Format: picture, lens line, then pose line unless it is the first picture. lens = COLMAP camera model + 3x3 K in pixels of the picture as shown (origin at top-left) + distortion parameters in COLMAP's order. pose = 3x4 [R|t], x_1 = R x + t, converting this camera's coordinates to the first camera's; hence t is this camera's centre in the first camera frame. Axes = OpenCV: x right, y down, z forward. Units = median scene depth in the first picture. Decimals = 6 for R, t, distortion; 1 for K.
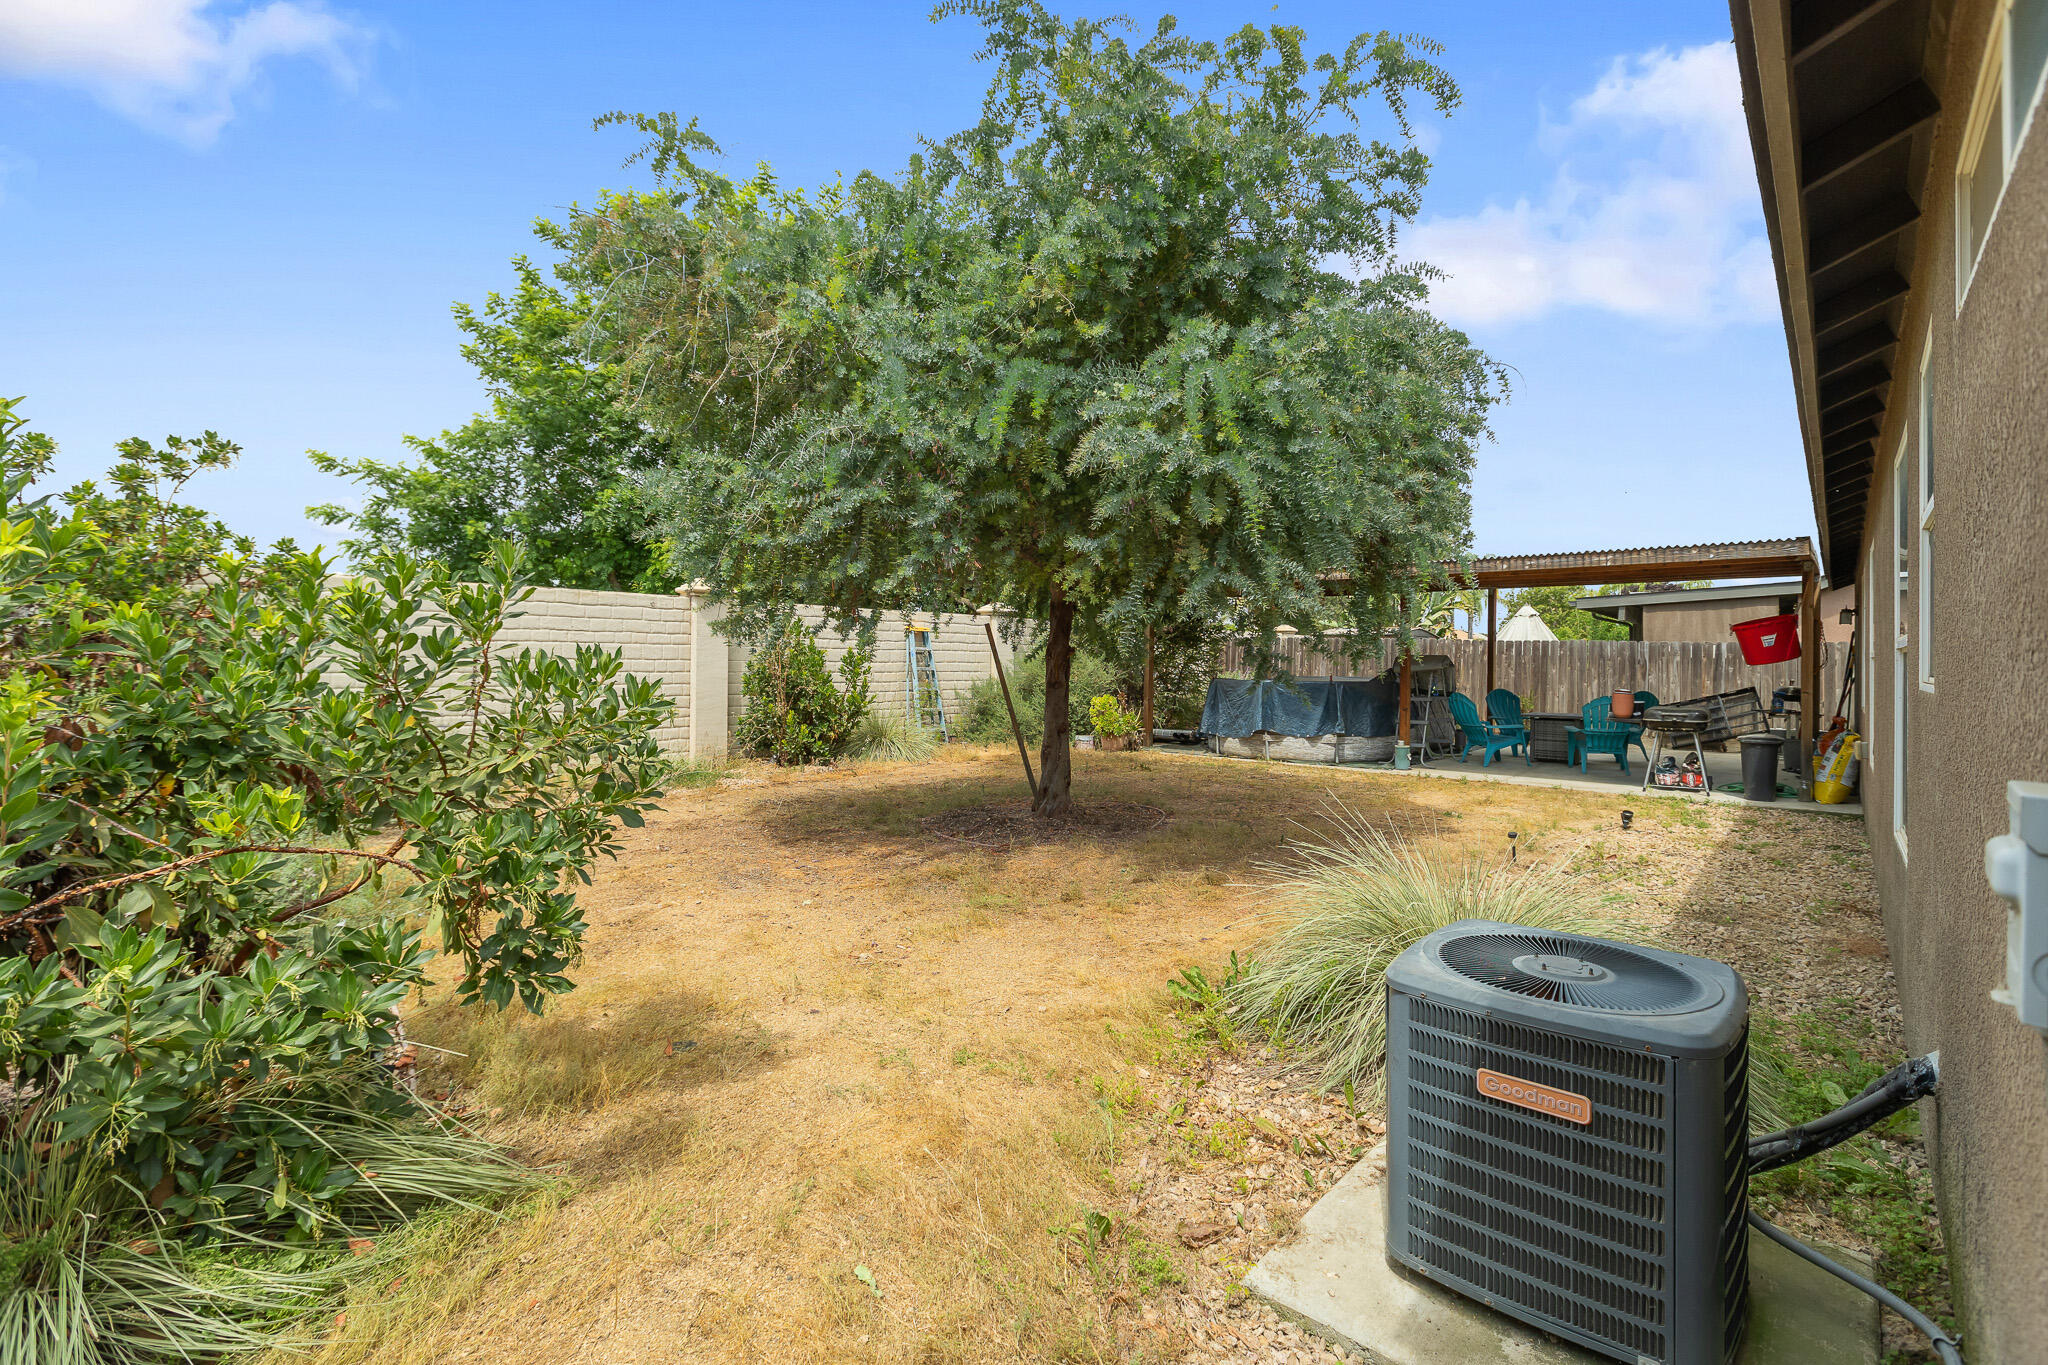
lens RADIAL K [[917.5, 0, 1020.3], [0, 917.5, 668.2], [0, 0, 1]] dist [0.002932, -0.003406]
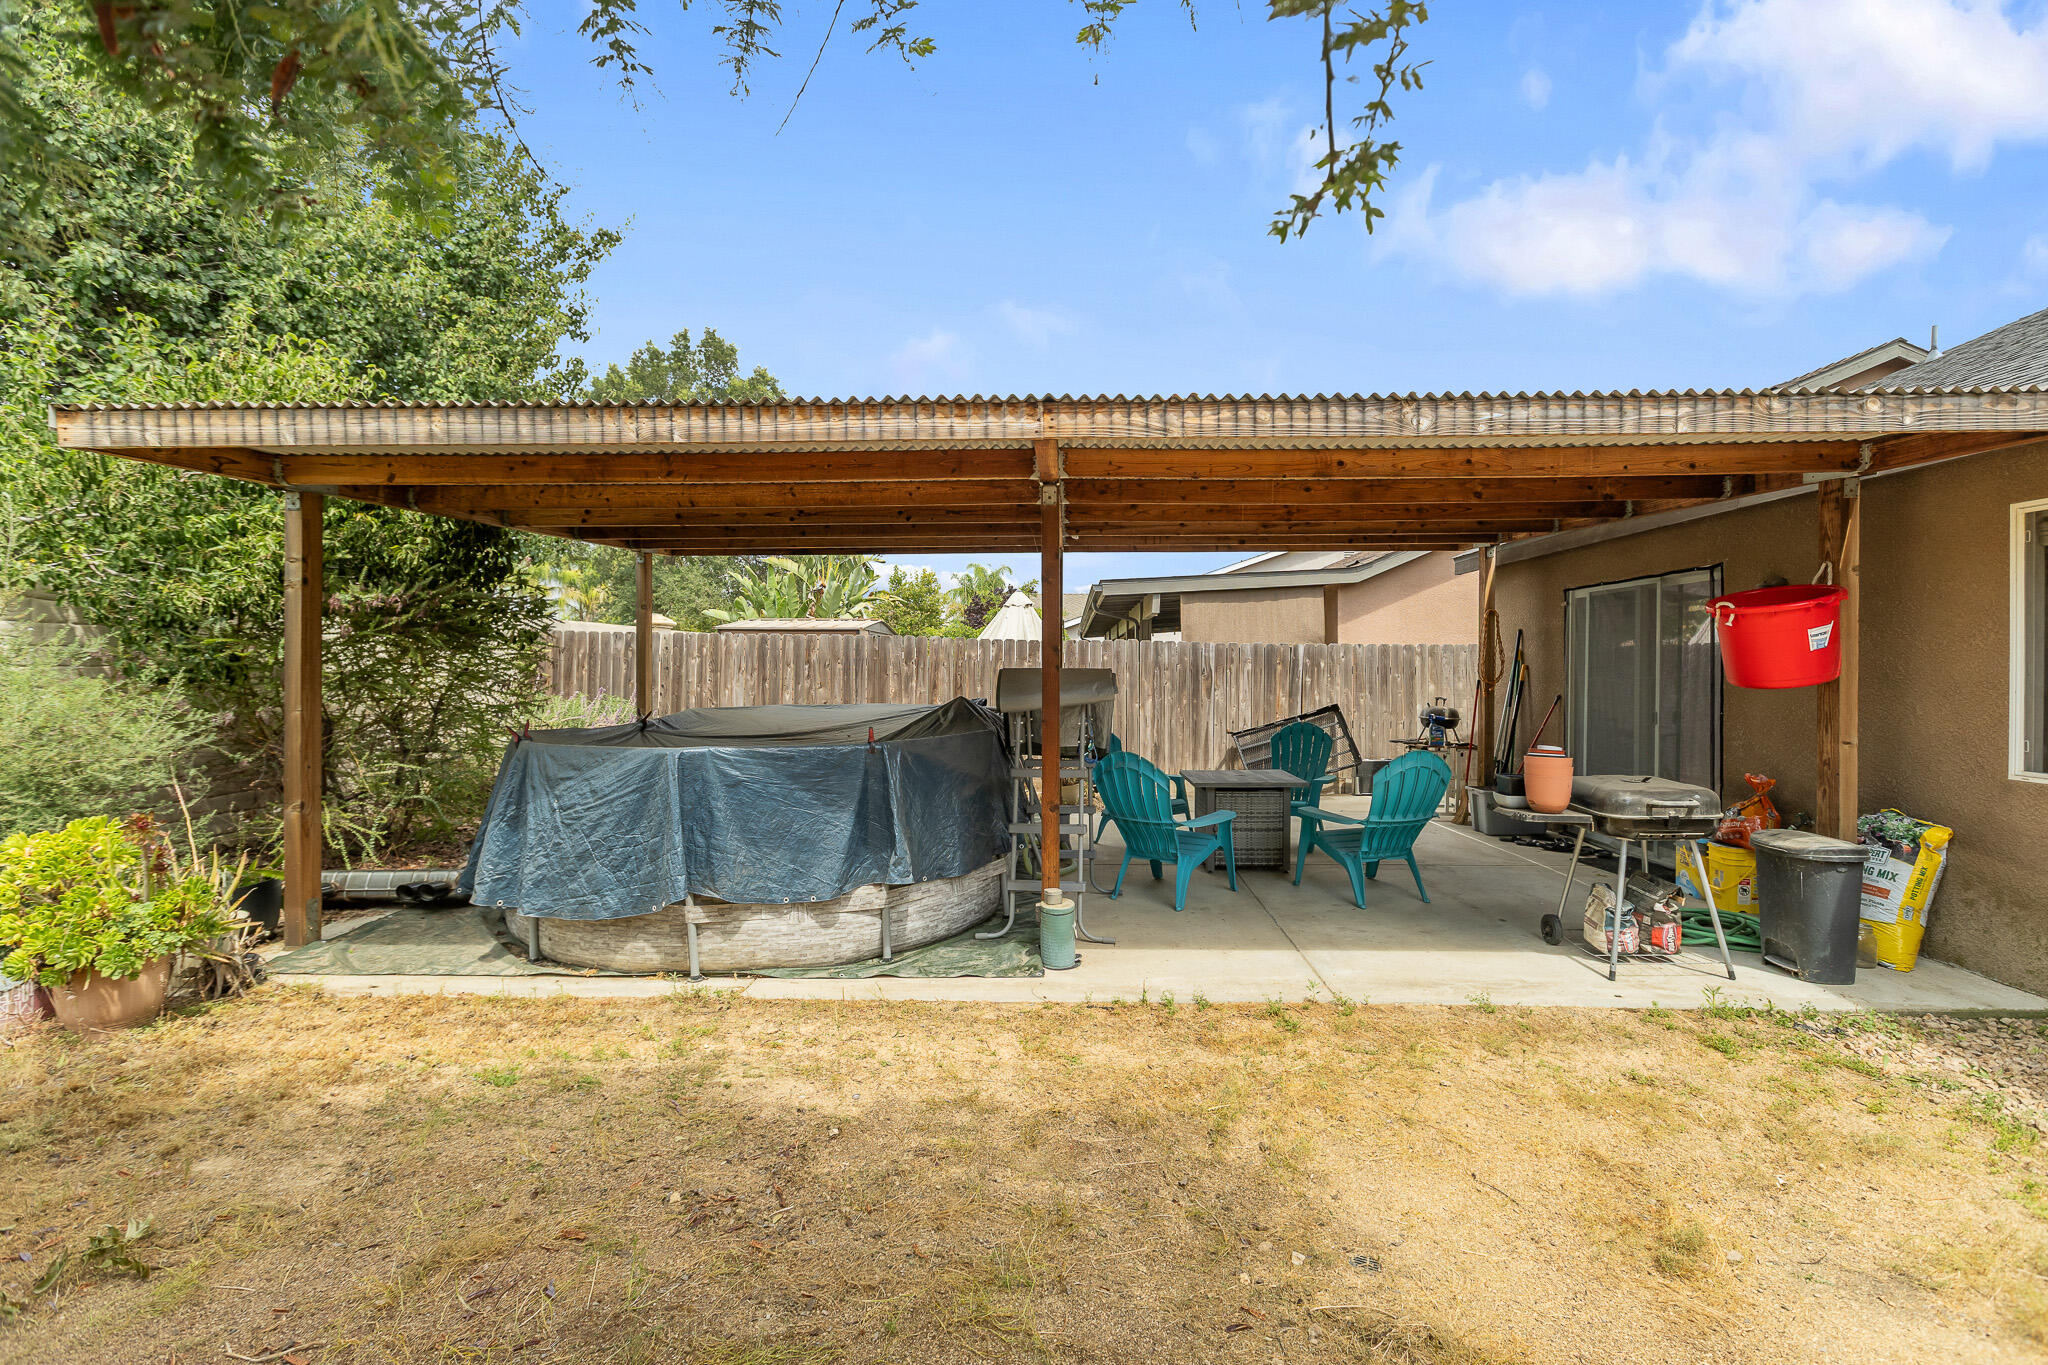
lens RADIAL K [[917.5, 0, 1046.0], [0, 917.5, 676.0], [0, 0, 1]] dist [0.002932, -0.003406]
pose [[0.756997, -0.016325, 0.653215, 0.130478], [0.013162, 0.999866, 0.009735, -0.013241], [-0.653286, 0.001229, 0.757110, 0.583049]]
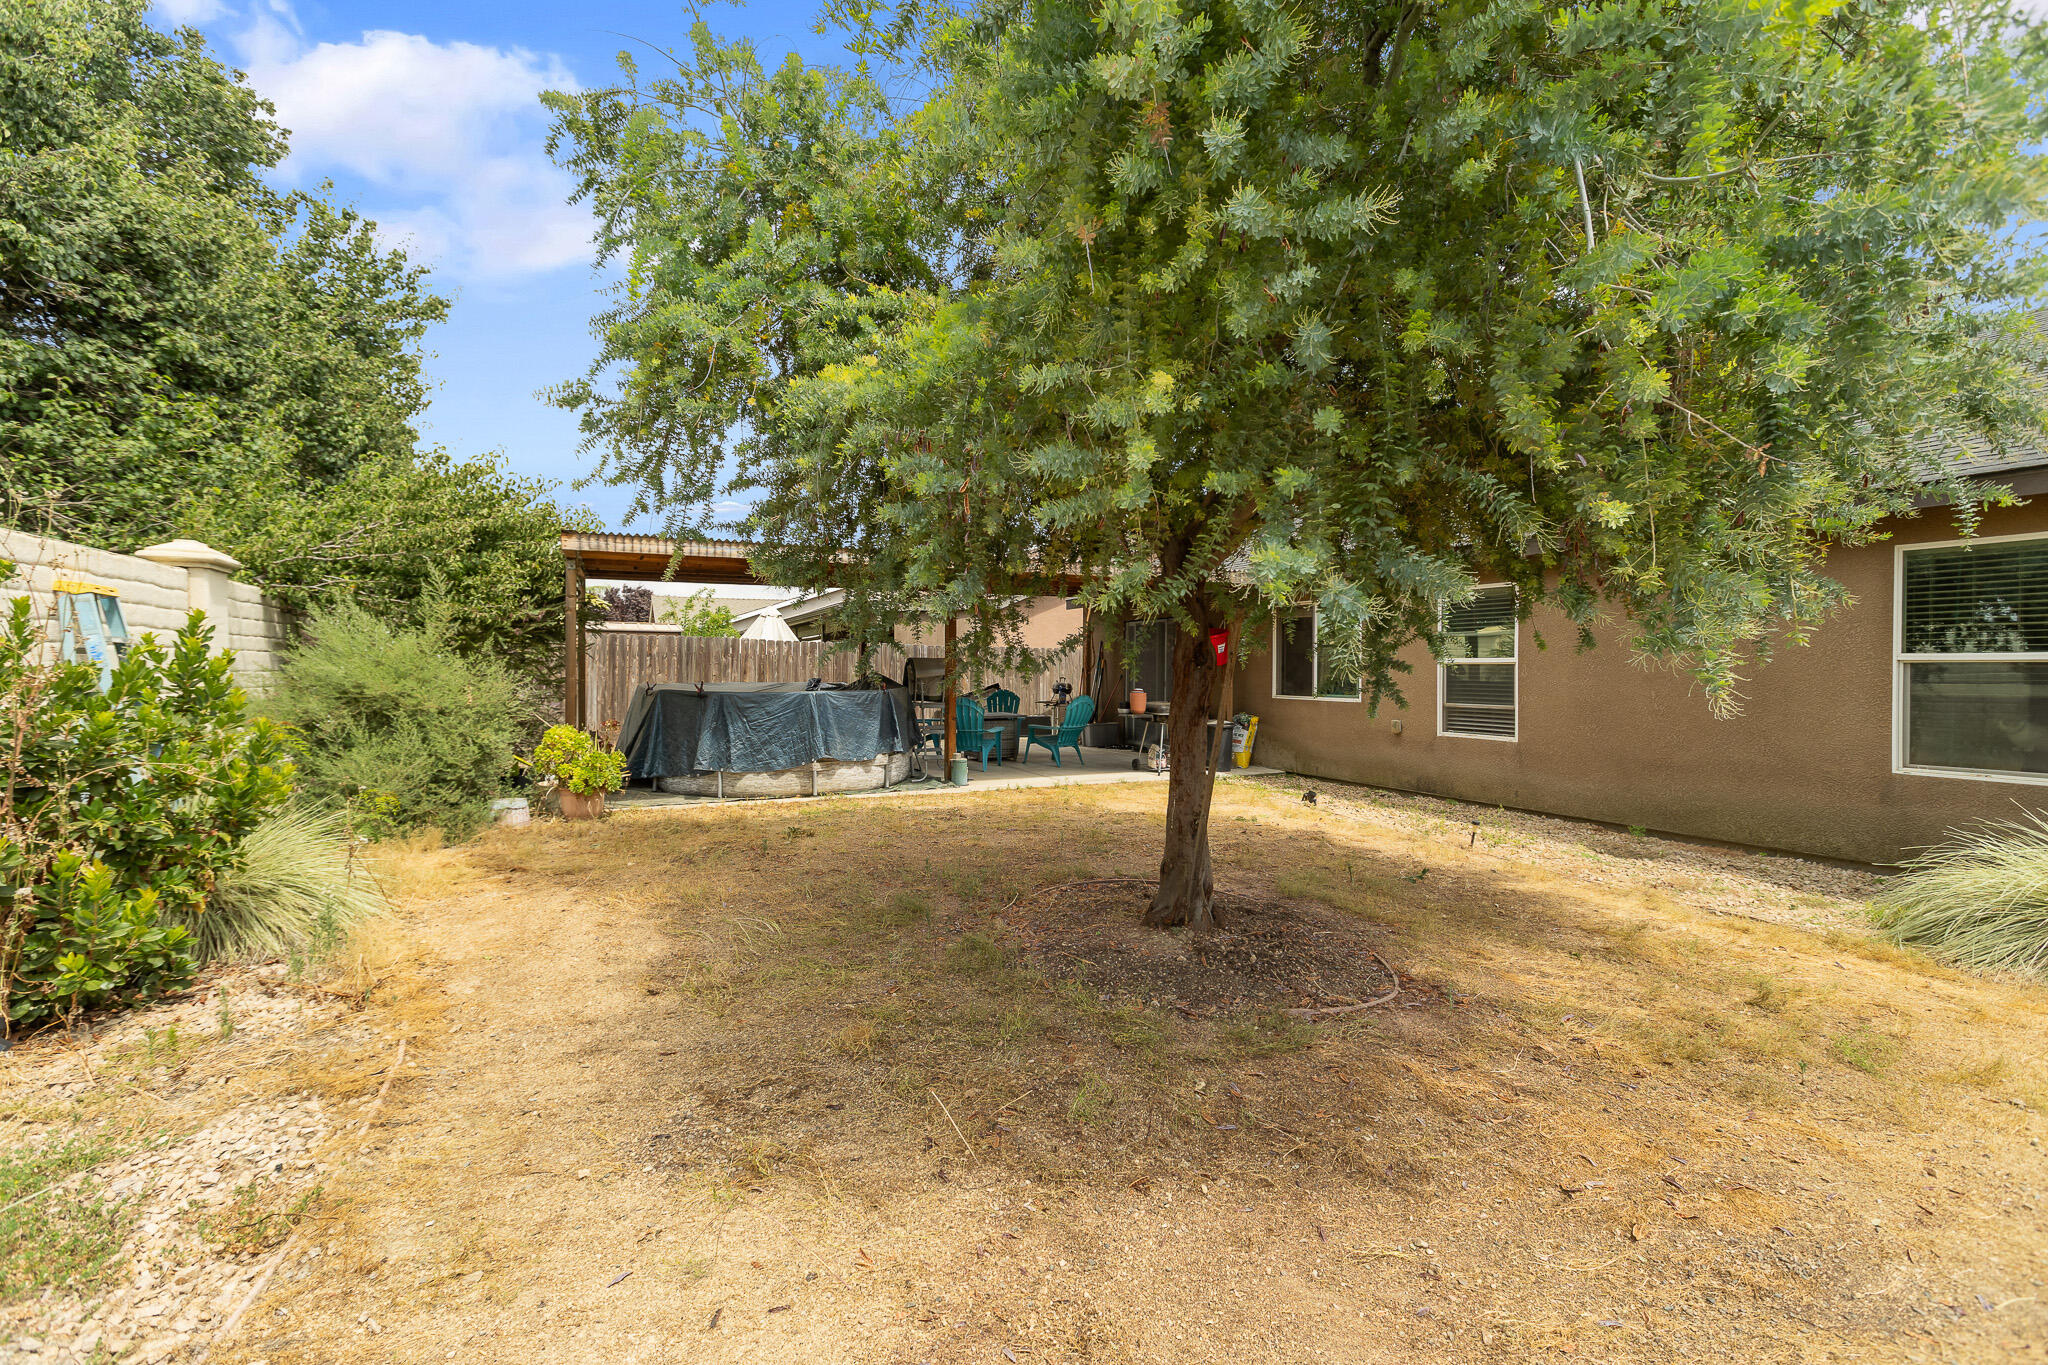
lens RADIAL K [[917.5, 0, 1021.4], [0, 917.5, 677.8], [0, 0, 1]] dist [0.002932, -0.003406]
pose [[0.373709, -0.016916, 0.927392, -0.326855], [0.007328, 0.999856, 0.015285, -0.006949], [-0.927517, 0.001084, 0.373779, 0.500983]]
